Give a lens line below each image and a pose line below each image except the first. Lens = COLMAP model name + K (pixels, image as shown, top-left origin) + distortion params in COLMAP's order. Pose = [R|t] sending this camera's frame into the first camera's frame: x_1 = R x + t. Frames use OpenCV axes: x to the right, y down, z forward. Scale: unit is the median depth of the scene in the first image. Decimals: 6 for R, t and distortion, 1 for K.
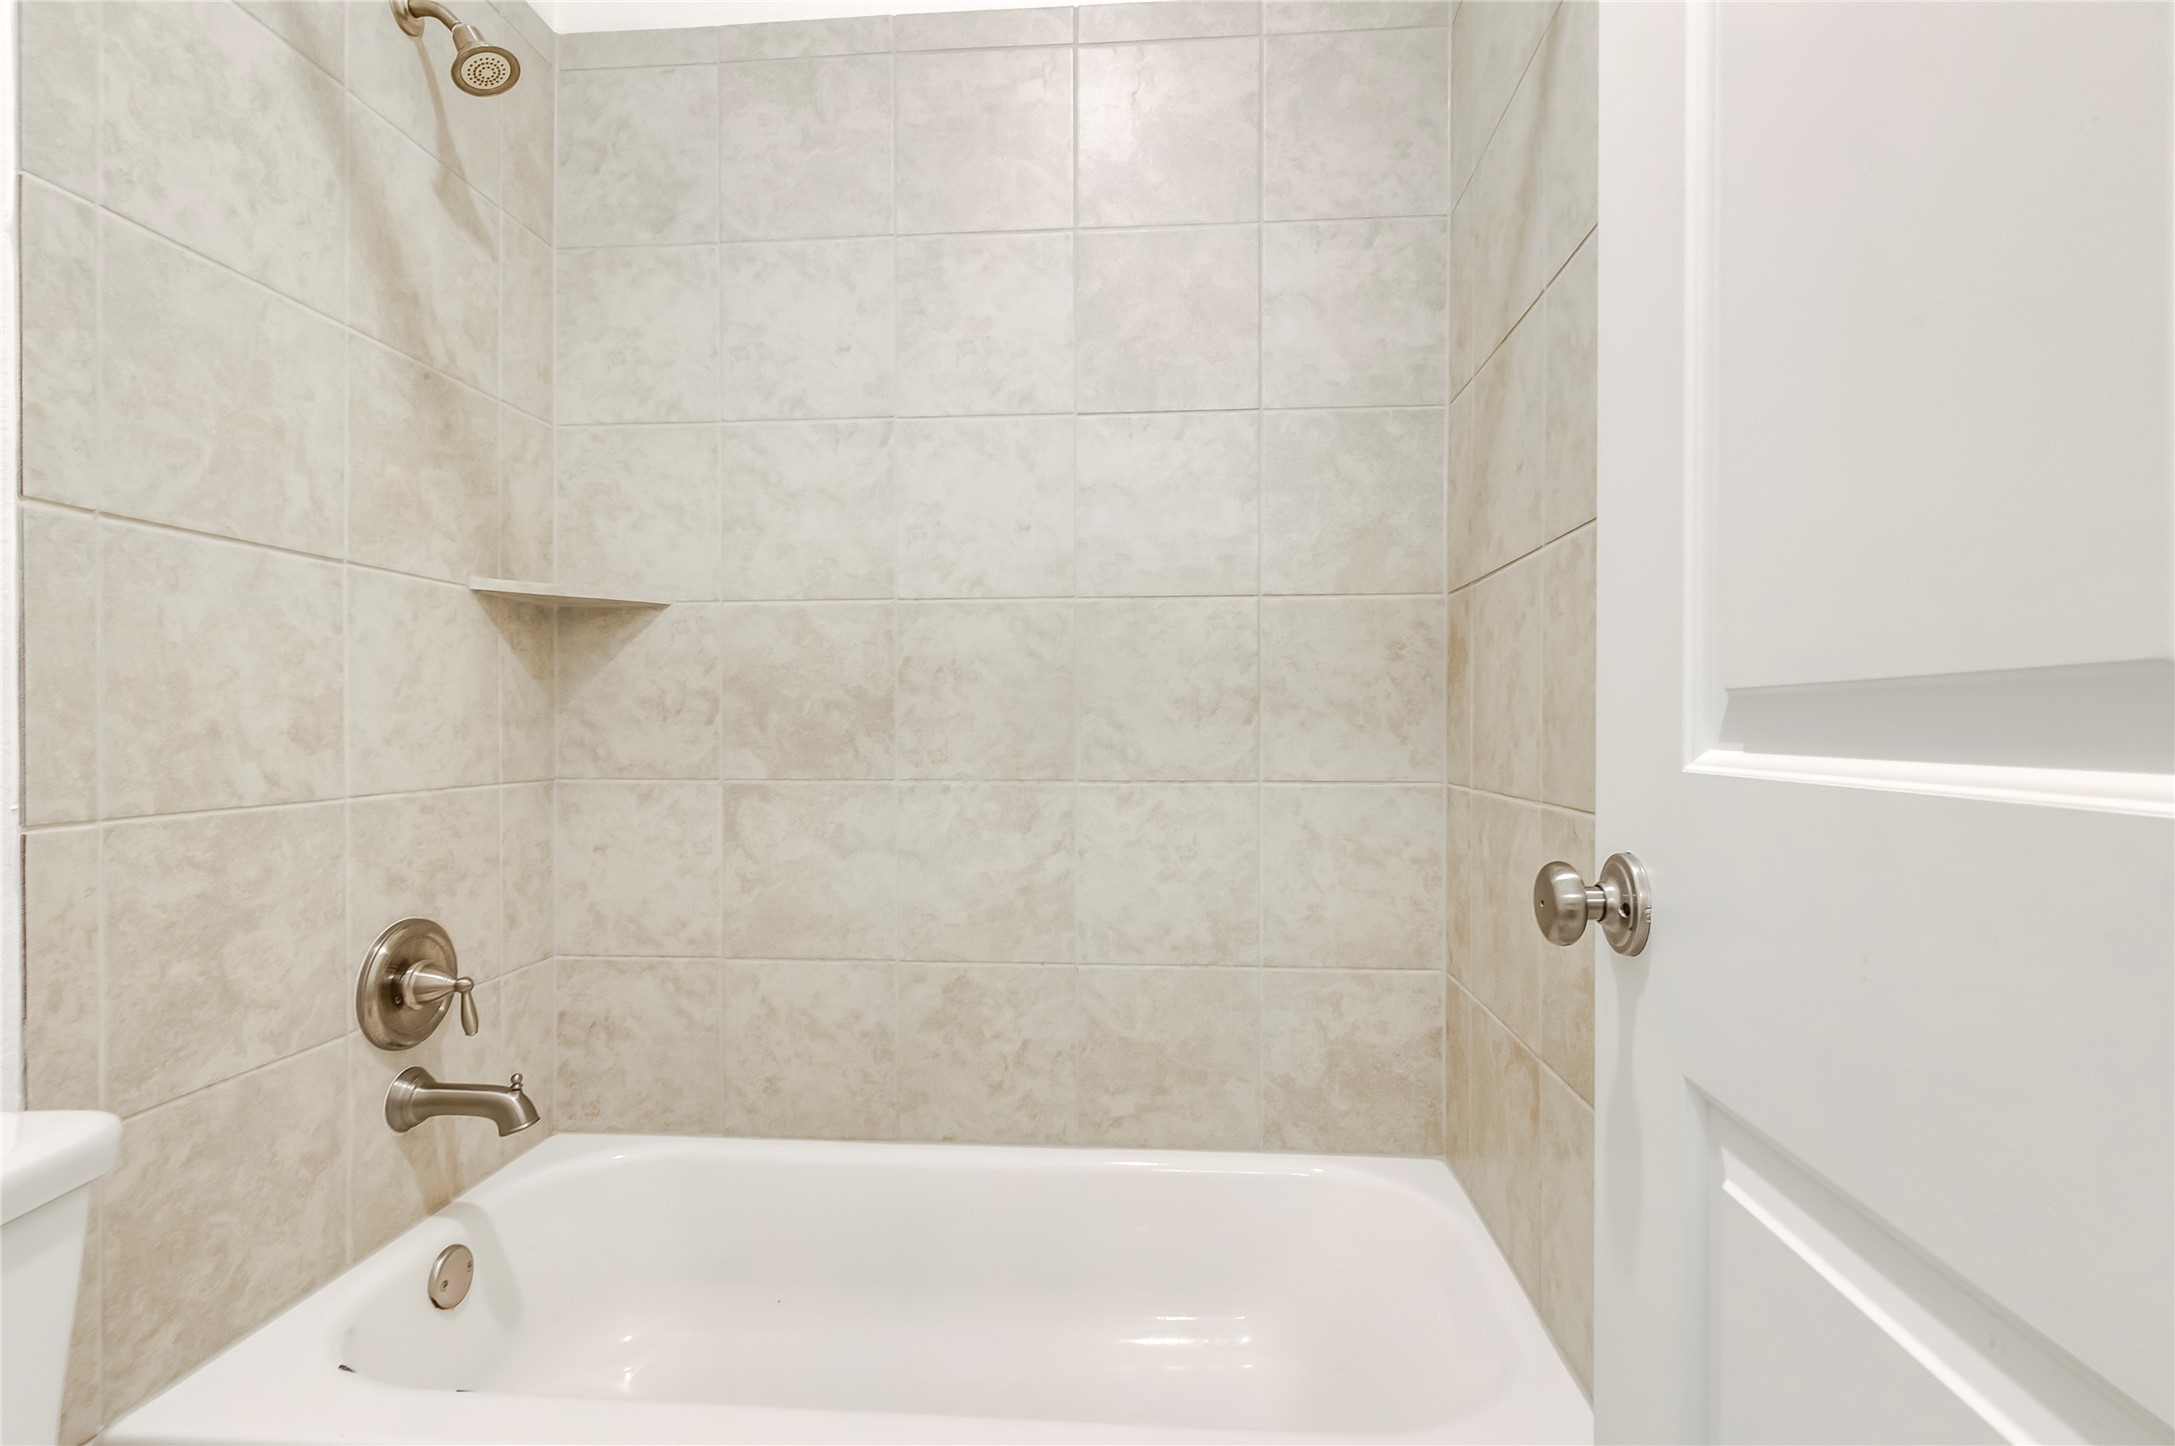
lens RADIAL K [[984.3, 0, 1092.0], [0, 984.3, 721.2], [0, 0, 1]] dist [0.002682, 0.000371]
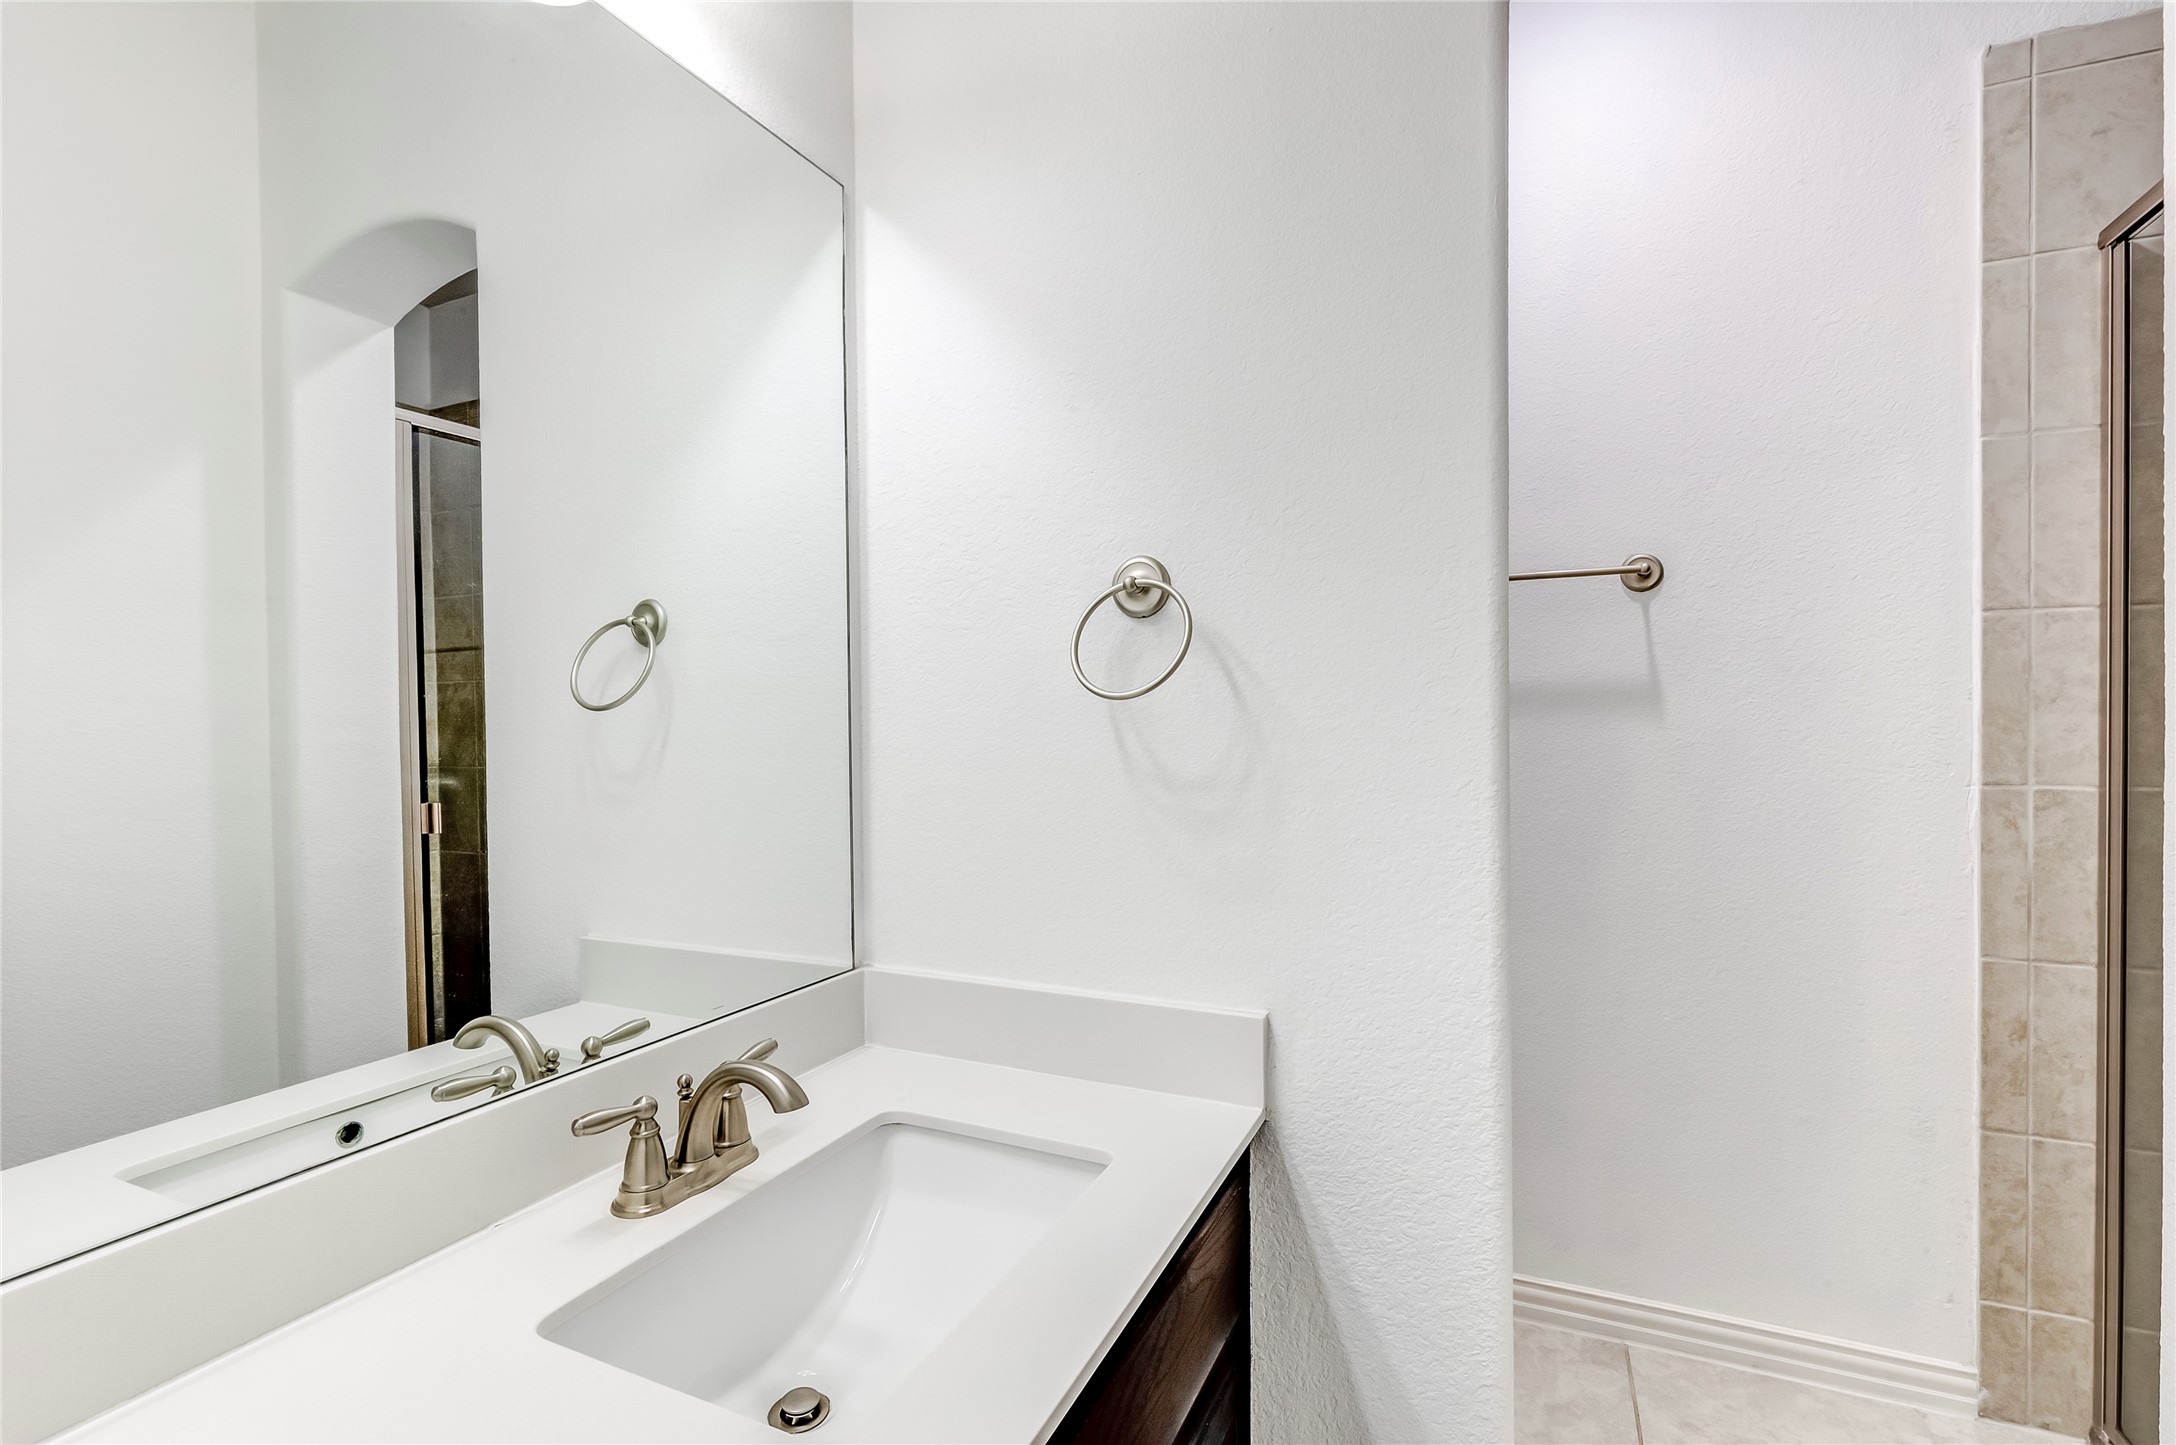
lens RADIAL K [[984.7, 0, 1089.0], [0, 984.7, 722.4], [0, 0, 1]] dist [0.002682, 0.000371]
pose [[-0.944267, 0.001884, 0.329176, -0.031239], [0.005897, 0.999920, 0.011194, -0.042605], [-0.329129, 0.012512, -0.944202, 3.222272]]
